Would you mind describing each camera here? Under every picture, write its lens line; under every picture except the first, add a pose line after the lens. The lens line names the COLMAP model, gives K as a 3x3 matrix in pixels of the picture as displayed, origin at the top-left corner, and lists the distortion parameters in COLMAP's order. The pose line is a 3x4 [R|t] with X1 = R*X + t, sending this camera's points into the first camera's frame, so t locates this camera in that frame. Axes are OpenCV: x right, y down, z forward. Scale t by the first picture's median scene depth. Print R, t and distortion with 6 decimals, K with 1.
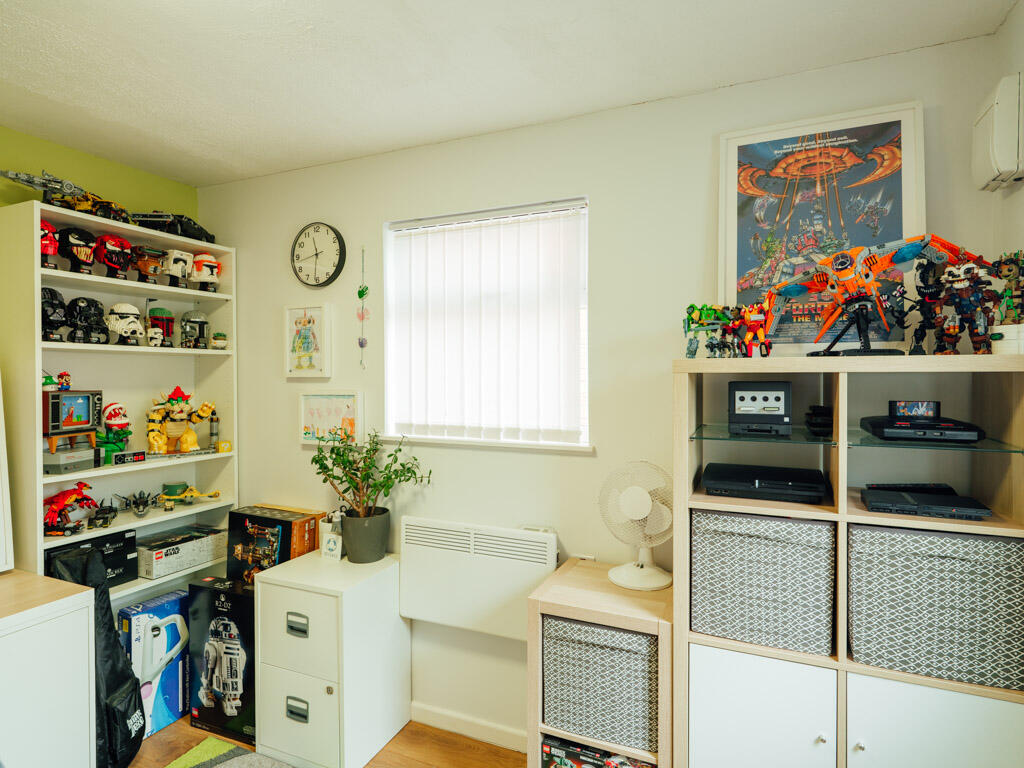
lens RADIAL K [[556.1, 0, 511.1], [0, 556.1, 374.7], [0, 0, 1]] dist [0.000881, 0.000164]
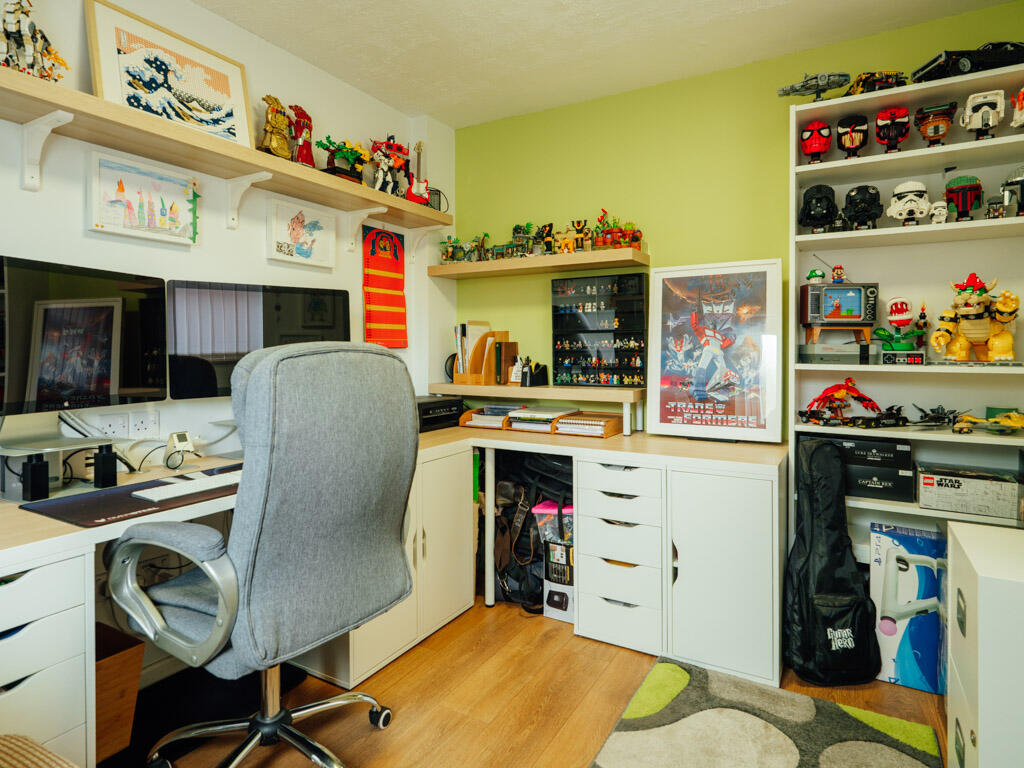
lens RADIAL K [[587.4, 0, 511.9], [0, 587.4, 351.3], [0, 0, 1]] dist [-0.000821, -0.000151]
pose [[-0.099756, 0.006498, -0.994991, 0.289829], [-0.000619, 0.999978, 0.006592, 0.136072], [0.995012, 0.001274, -0.099750, 0.502153]]
